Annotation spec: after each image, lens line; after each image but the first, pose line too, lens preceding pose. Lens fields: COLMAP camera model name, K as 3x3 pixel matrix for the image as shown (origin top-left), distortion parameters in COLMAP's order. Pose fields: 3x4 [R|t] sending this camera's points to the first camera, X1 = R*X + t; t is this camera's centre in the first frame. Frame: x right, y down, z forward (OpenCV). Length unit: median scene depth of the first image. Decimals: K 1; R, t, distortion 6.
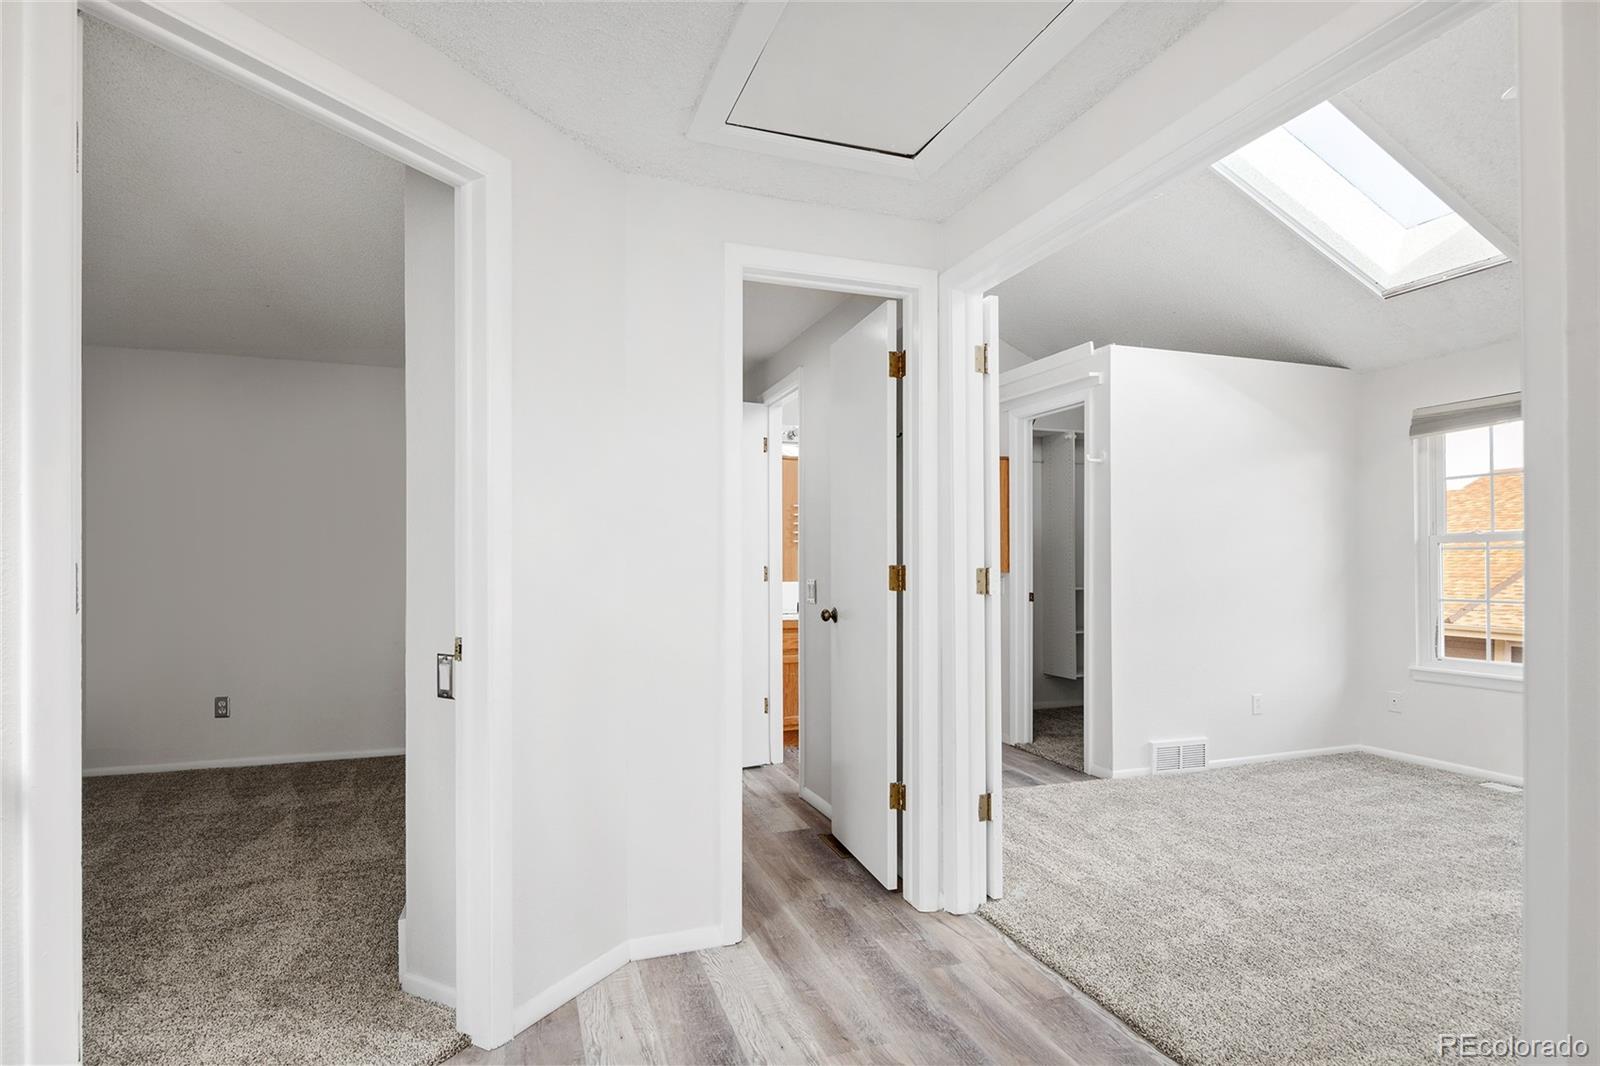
lens RADIAL K [[775.2, 0, 790.7], [0, 775.2, 591.0], [0, 0, 1]] dist [0.006799, -0.005145]
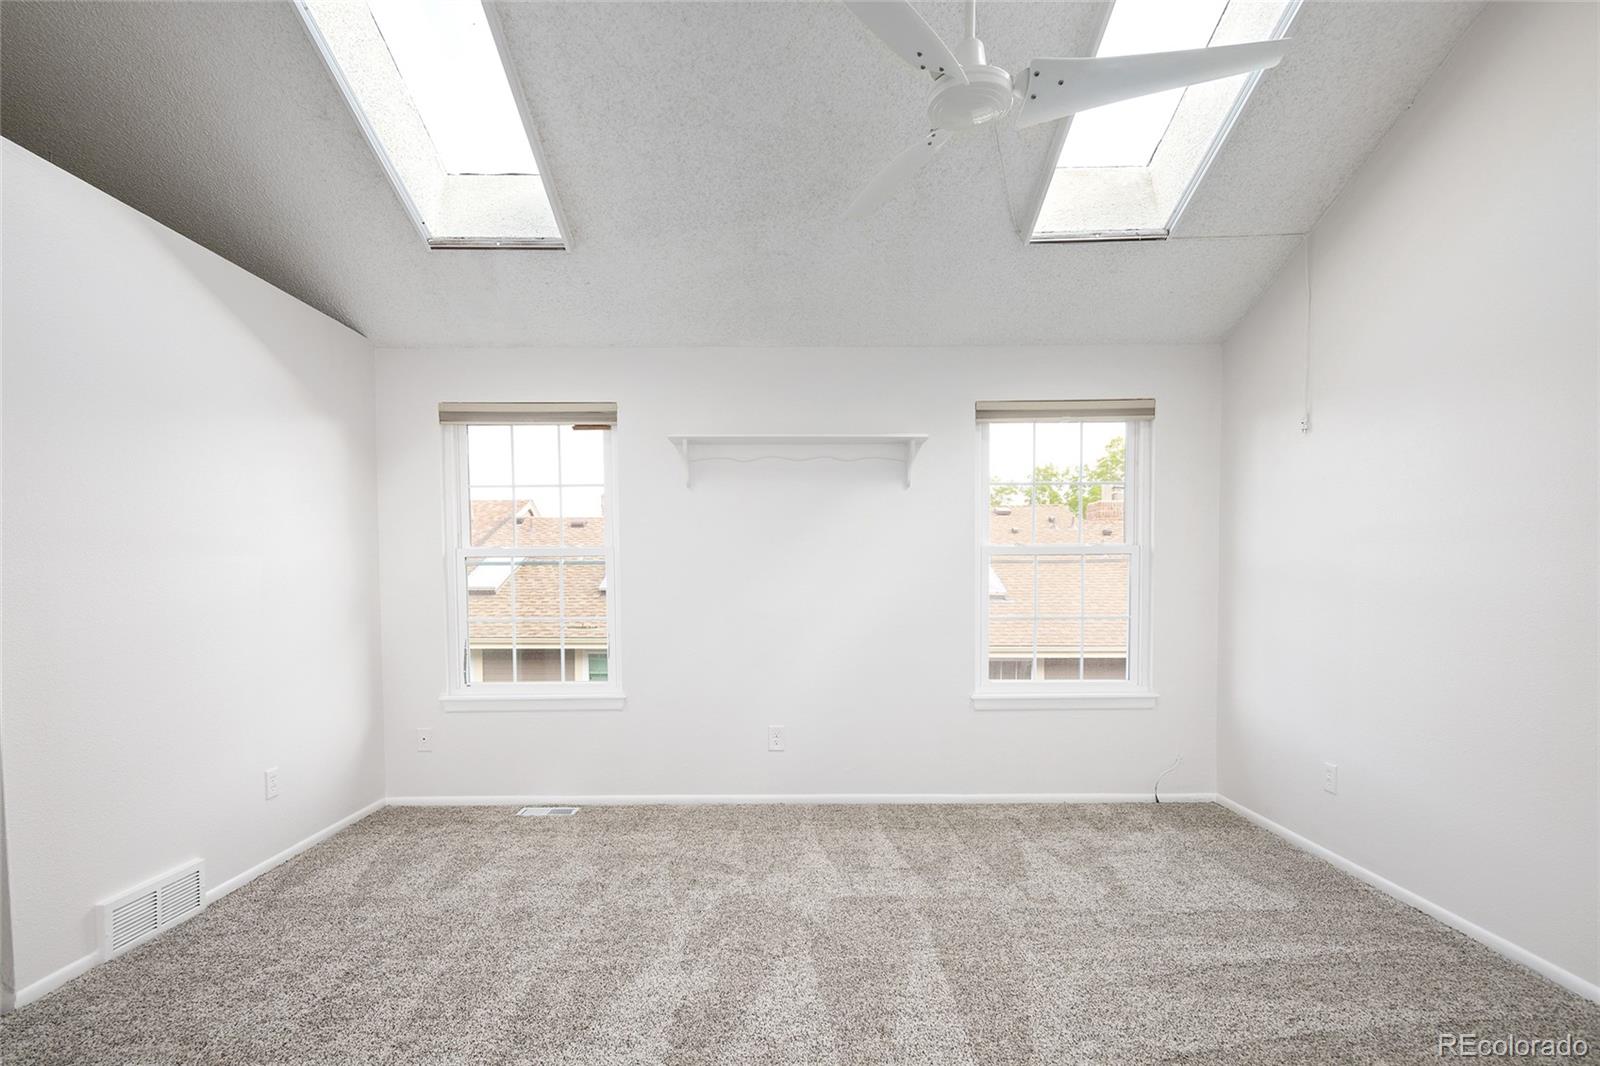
lens RADIAL K [[775.2, 0, 798.8], [0, 775.2, 599.2], [0, 0, 1]] dist [0.006799, -0.005145]
pose [[0.326534, -0.022949, 0.944907, 0.112020], [0.030010, 0.999453, 0.013903, -0.012442], [-0.944709, 0.023817, 0.327044, 0.347887]]
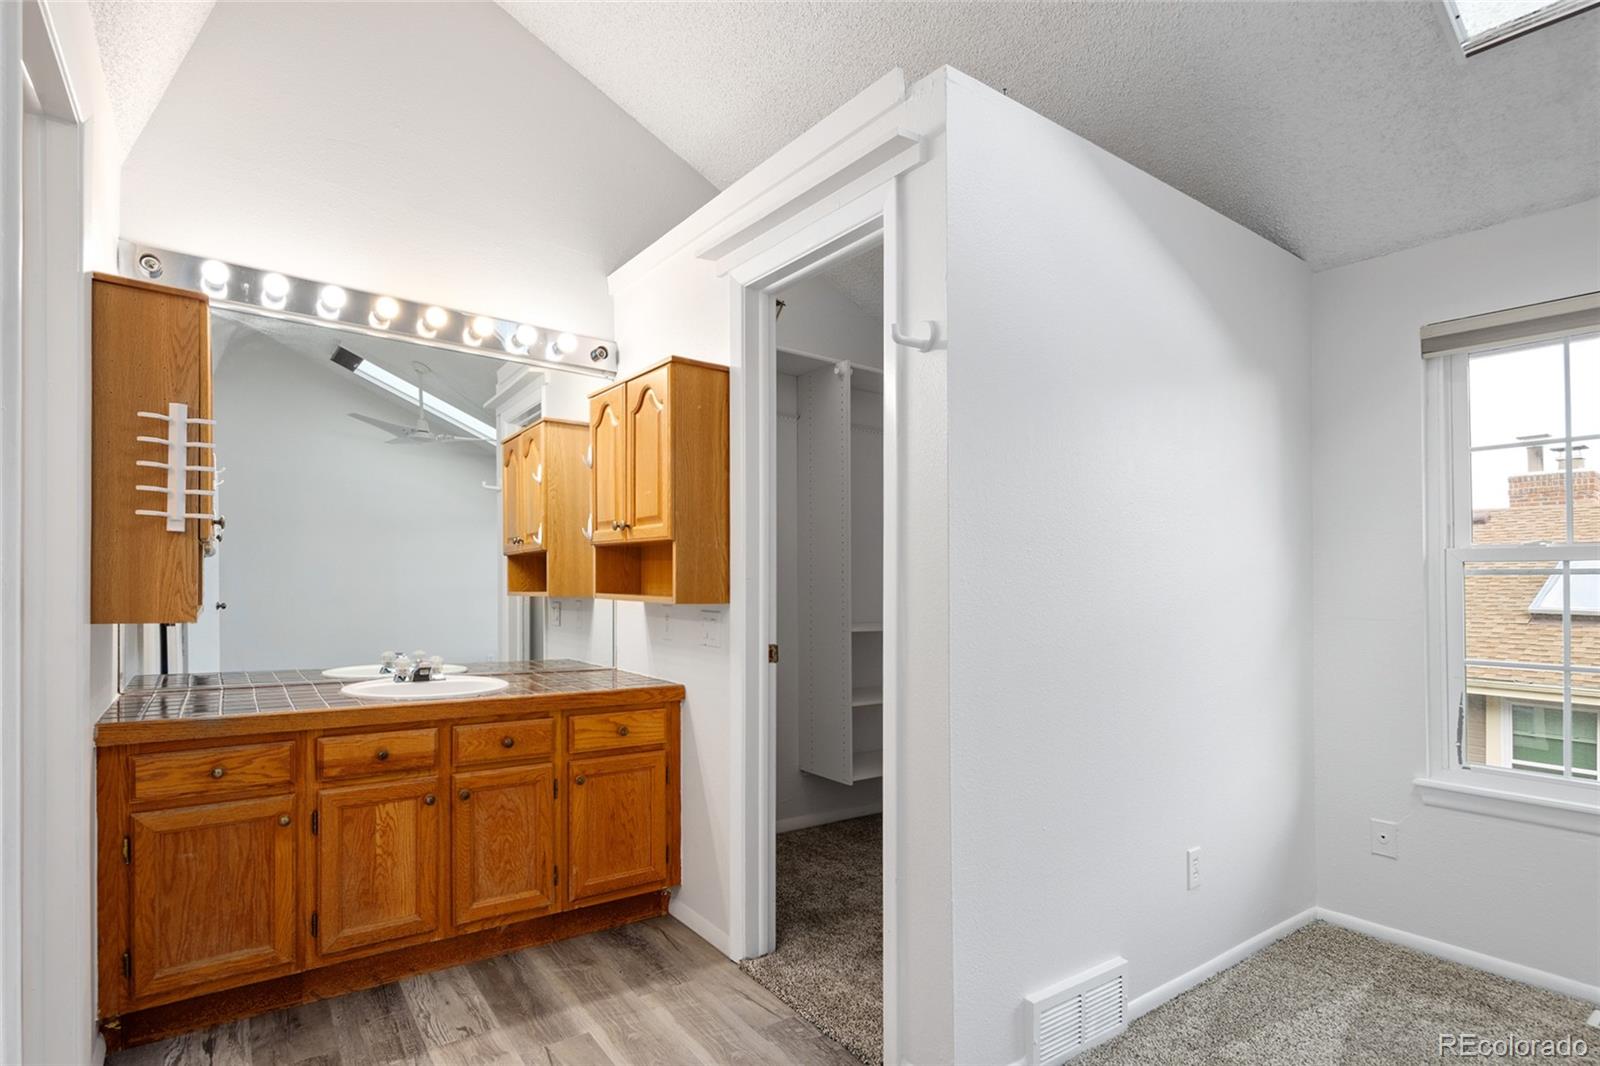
lens RADIAL K [[775.2, 0, 774.9], [0, 775.2, 580.5], [0, 0, 1]] dist [0.006799, -0.005145]
pose [[0.960302, 0.018792, 0.278327, 0.200673], [-0.009013, 0.999298, -0.036371, -0.021723], [-0.278815, 0.032418, 0.959797, 0.611521]]
